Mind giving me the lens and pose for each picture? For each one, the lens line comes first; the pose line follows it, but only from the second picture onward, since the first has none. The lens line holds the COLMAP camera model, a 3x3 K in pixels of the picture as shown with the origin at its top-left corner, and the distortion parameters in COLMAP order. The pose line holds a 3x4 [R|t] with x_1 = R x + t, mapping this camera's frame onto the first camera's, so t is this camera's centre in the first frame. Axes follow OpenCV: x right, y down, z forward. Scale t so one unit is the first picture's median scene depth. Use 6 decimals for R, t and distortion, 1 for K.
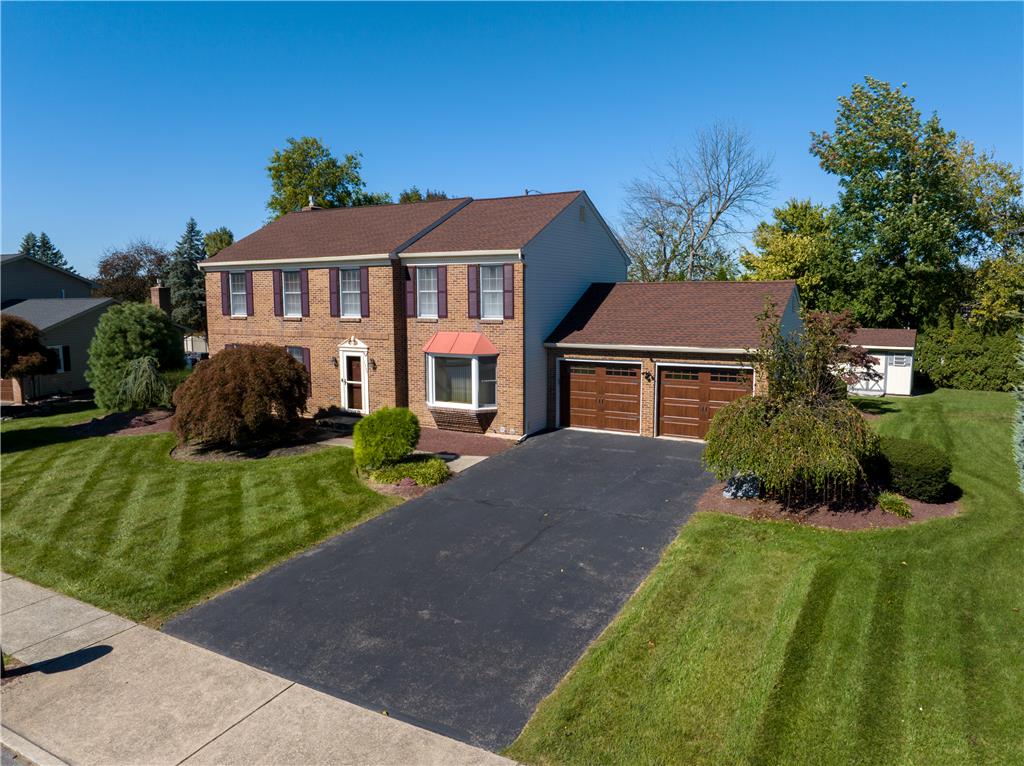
lens RADIAL K [[720.2, 0, 518.4], [0, 720.2, 380.1], [0, 0, 1]] dist [-0.040046, 0.005298]
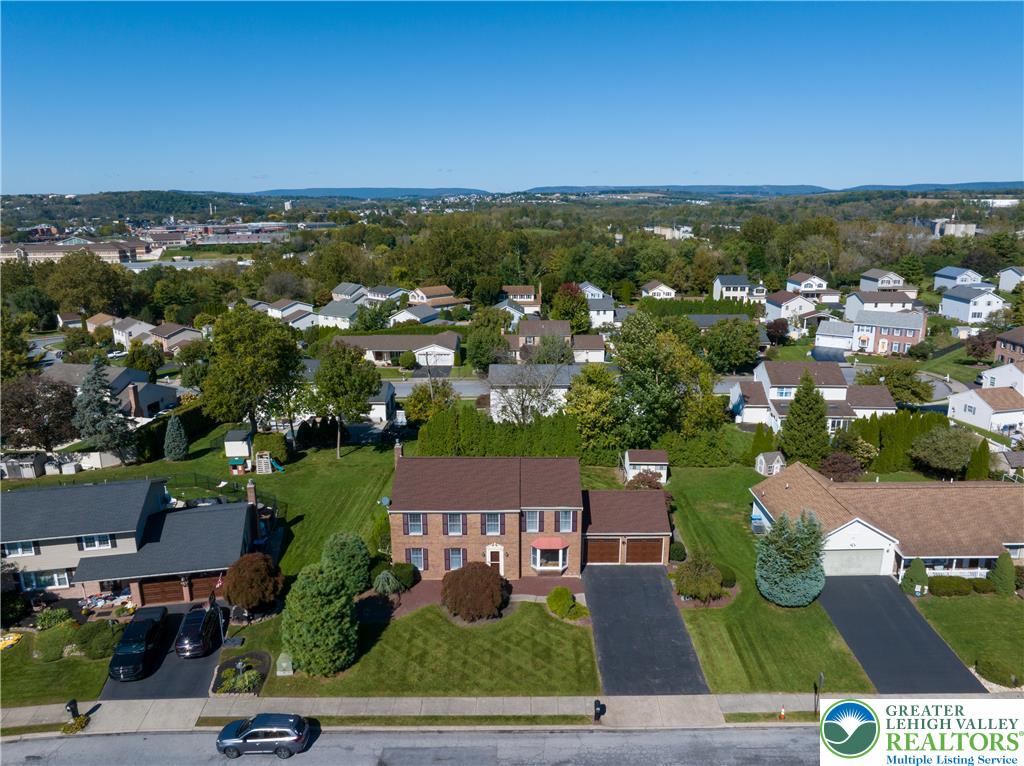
lens RADIAL K [[720.2, 0, 518.4], [0, 720.2, 380.1], [0, 0, 1]] dist [-0.040046, 0.005298]
pose [[0.871197, -0.120069, 0.476024, -1.238158], [0.058771, 0.988165, 0.141689, -0.921282], [-0.487402, -0.095462, 0.867943, -0.939741]]
